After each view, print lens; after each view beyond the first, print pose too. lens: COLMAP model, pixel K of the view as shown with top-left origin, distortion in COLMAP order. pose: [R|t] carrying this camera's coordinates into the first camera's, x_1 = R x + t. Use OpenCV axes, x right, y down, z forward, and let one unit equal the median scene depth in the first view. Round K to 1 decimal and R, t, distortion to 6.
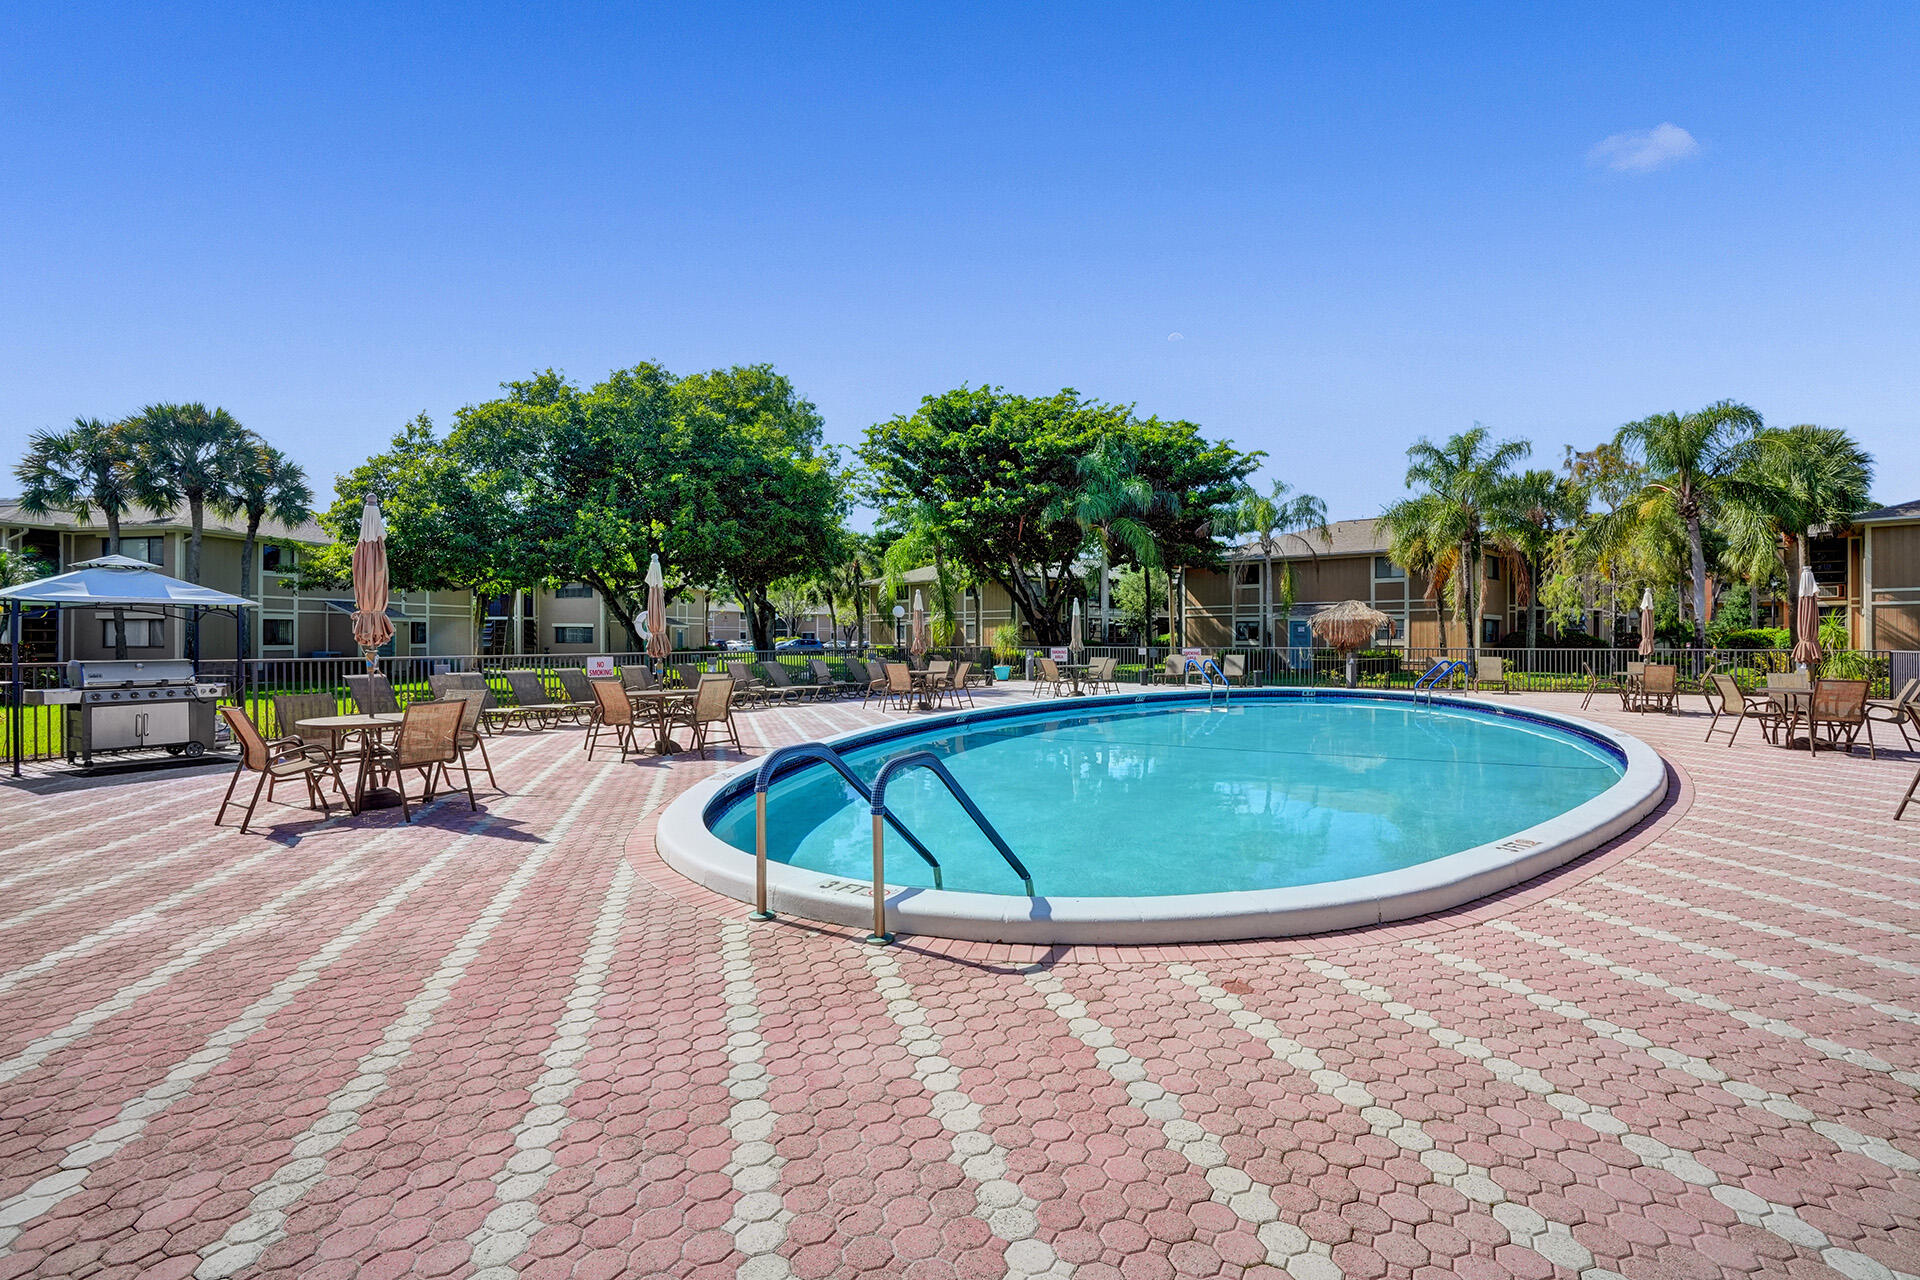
lens RADIAL K [[896.4, 0, 965.4], [0, 896.4, 650.6], [0, 0, 1]] dist [-0.052267, 0.018019]
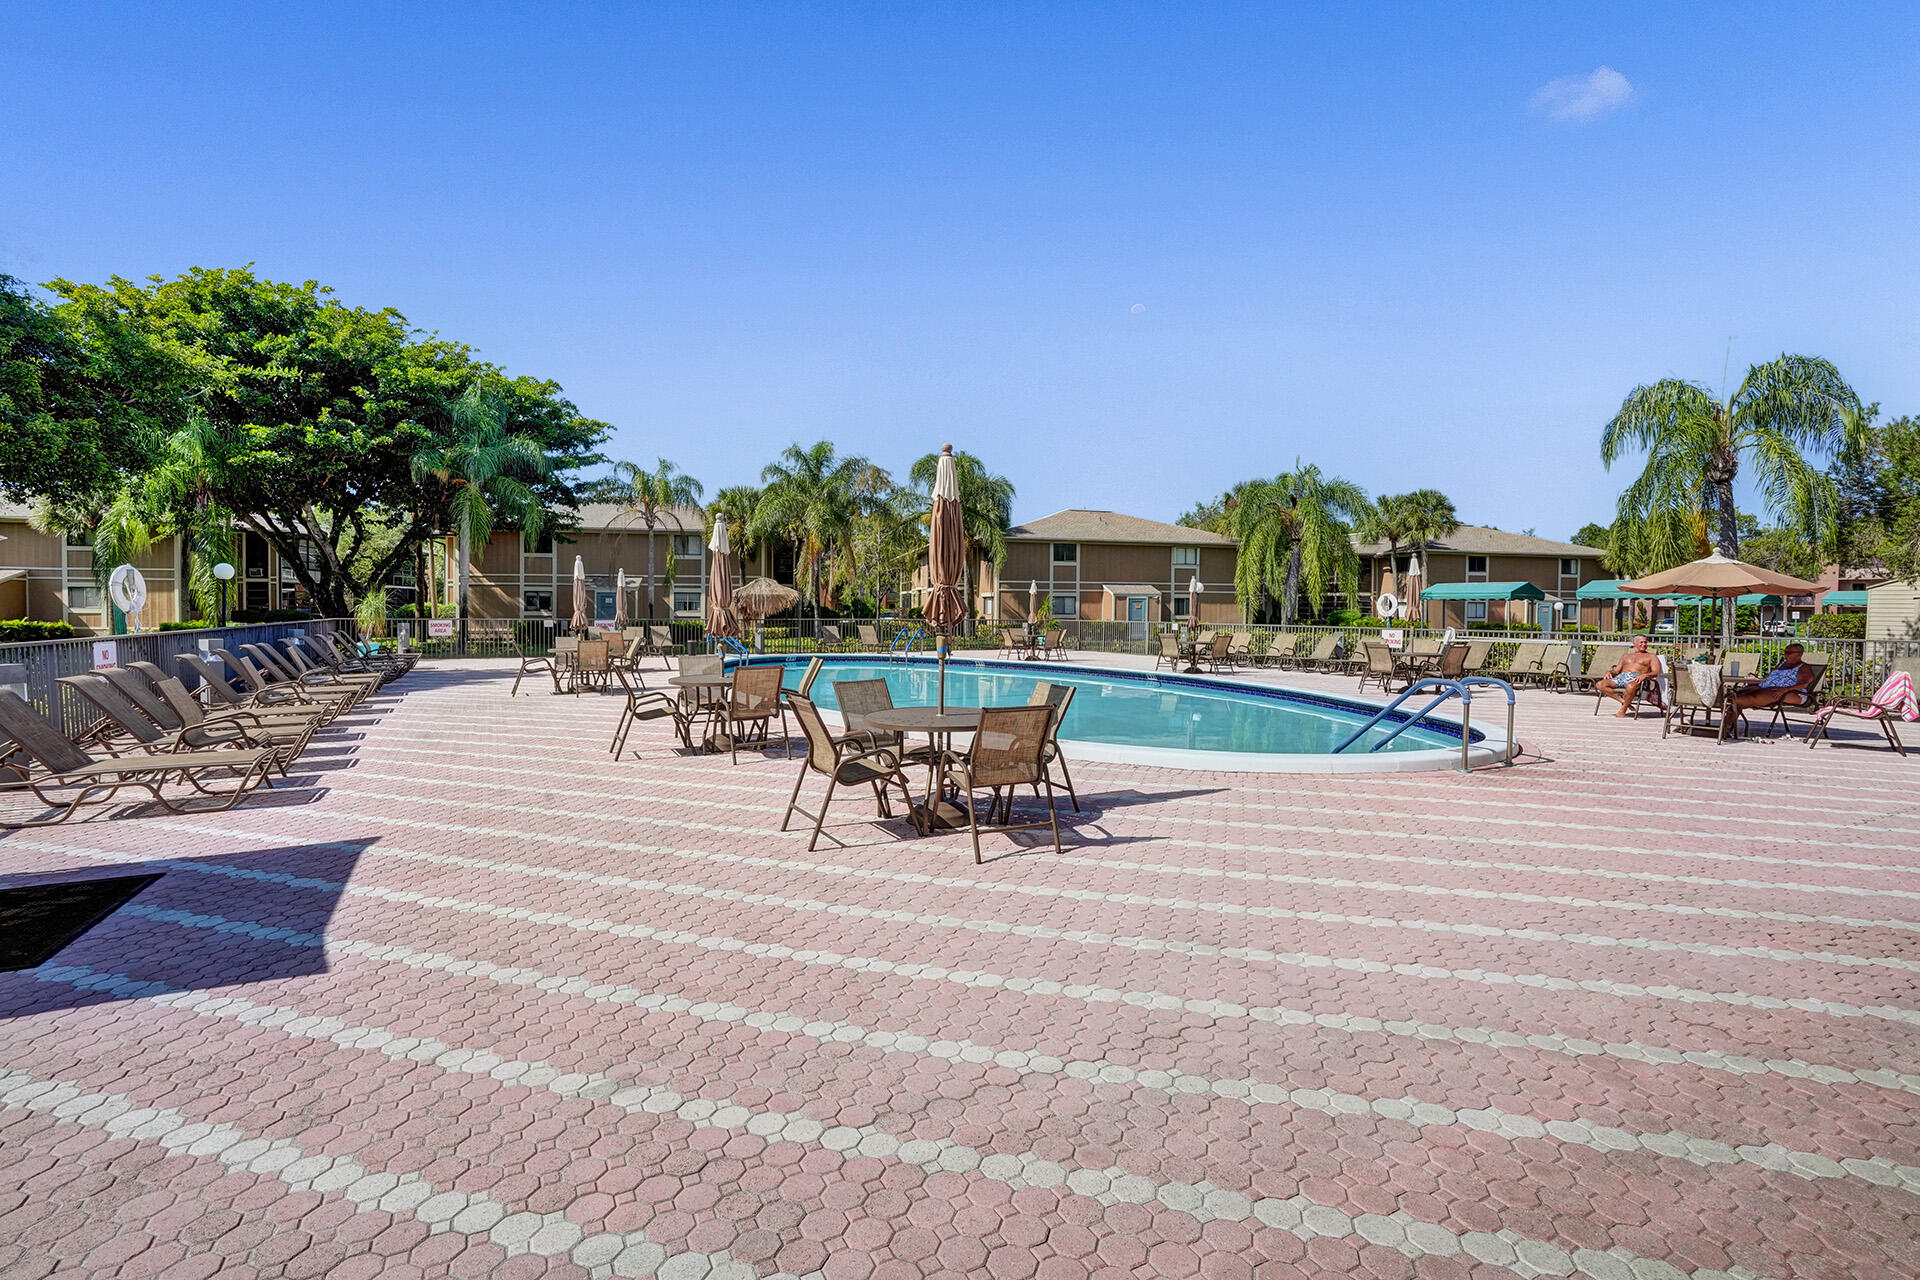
lens RADIAL K [[896.4, 0, 960.8], [0, 896.4, 636.8], [0, 0, 1]] dist [-0.052267, 0.018019]
pose [[0.559302, -0.022146, 0.828668, -0.384257], [0.005994, 0.999725, 0.022671, -0.004611], [-0.828942, -0.007713, 0.559281, 0.143588]]
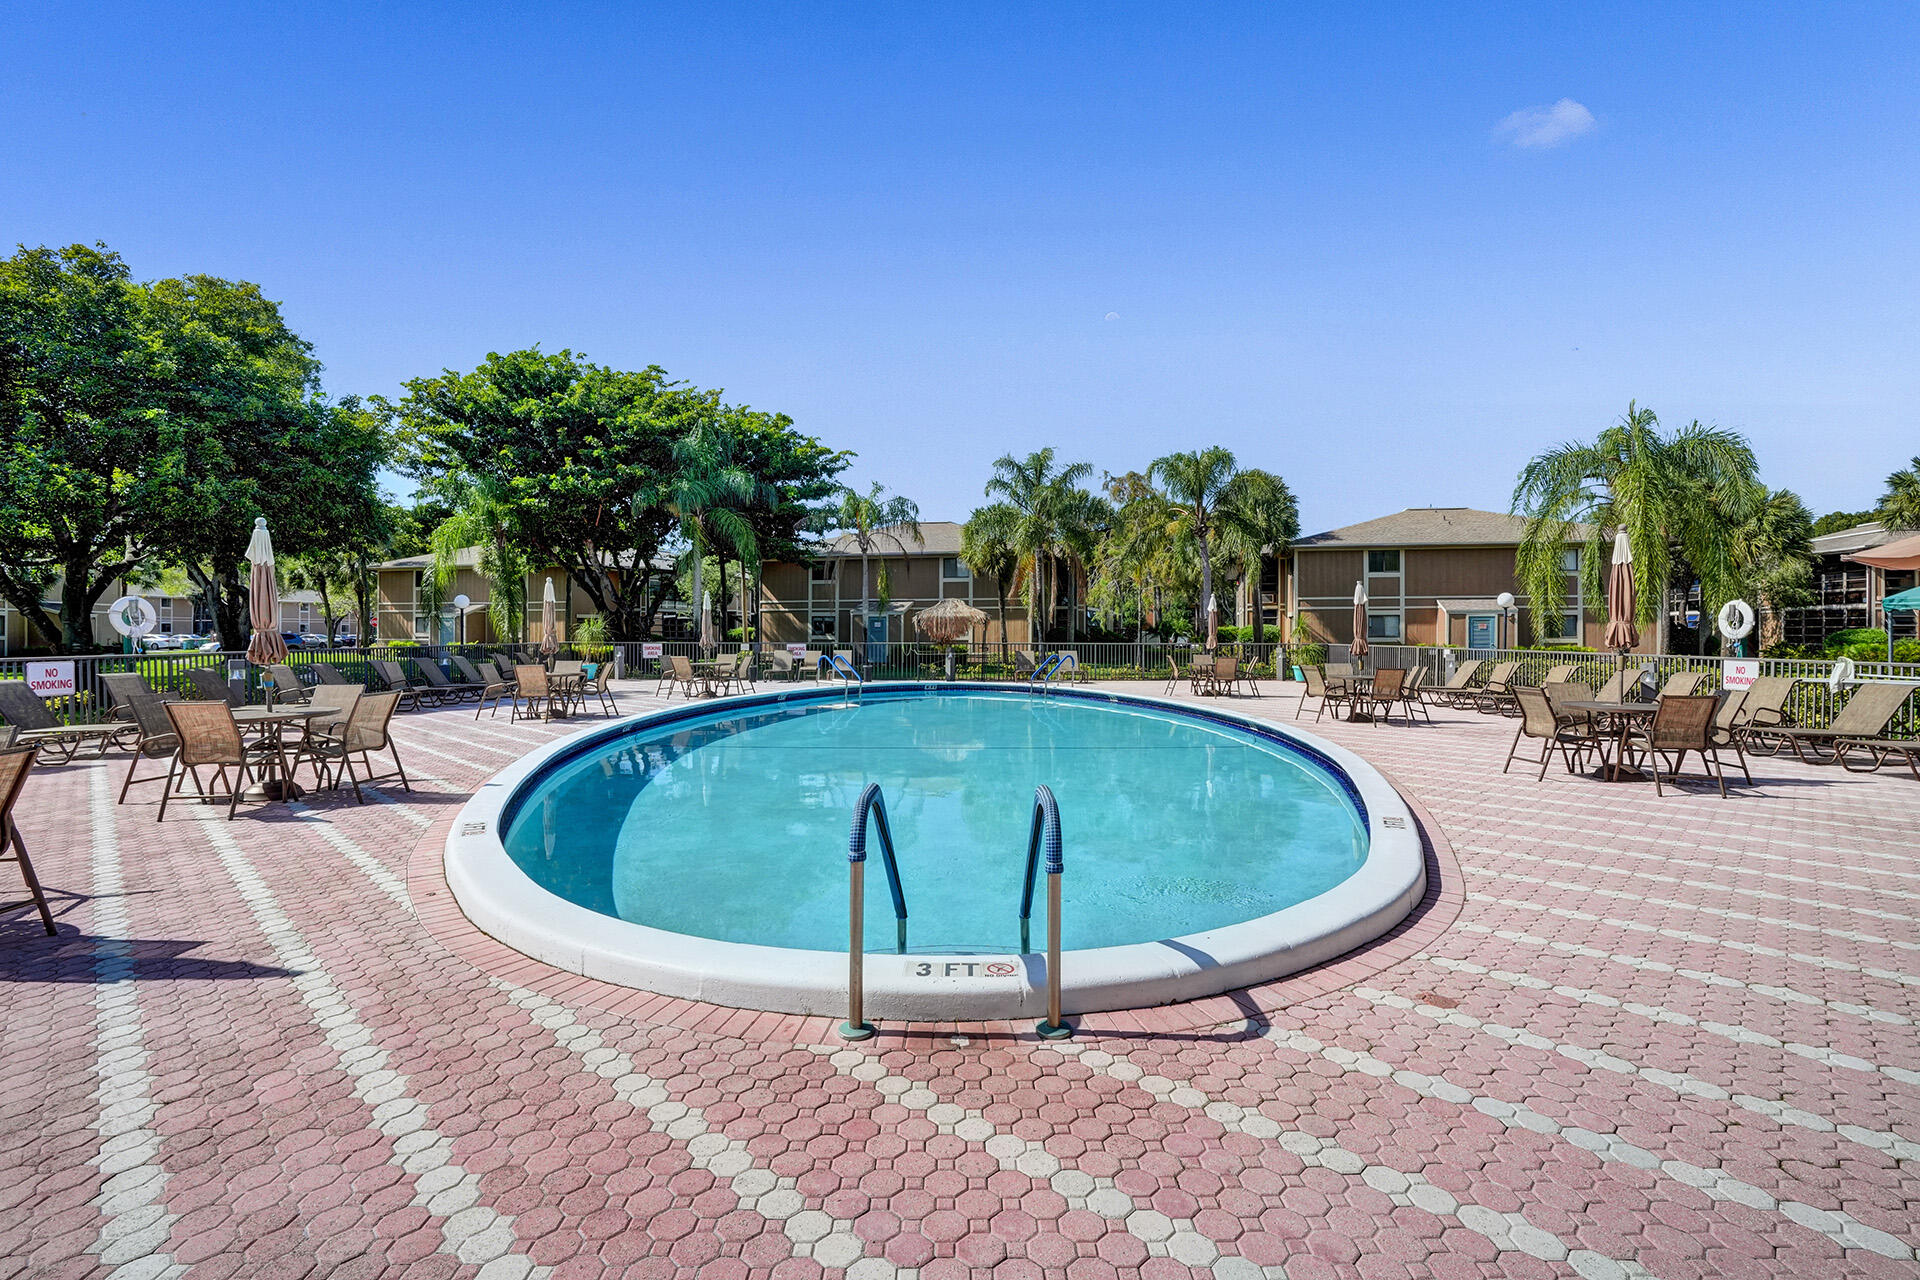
lens RADIAL K [[896.4, 0, 958.0], [0, 896.4, 626.7], [0, 0, 1]] dist [-0.052267, 0.018019]
pose [[0.871977, 0.003732, 0.489533, -0.087173], [0.006121, 0.999810, -0.018525, -0.002541], [-0.489509, 0.019149, 0.871788, 0.056142]]
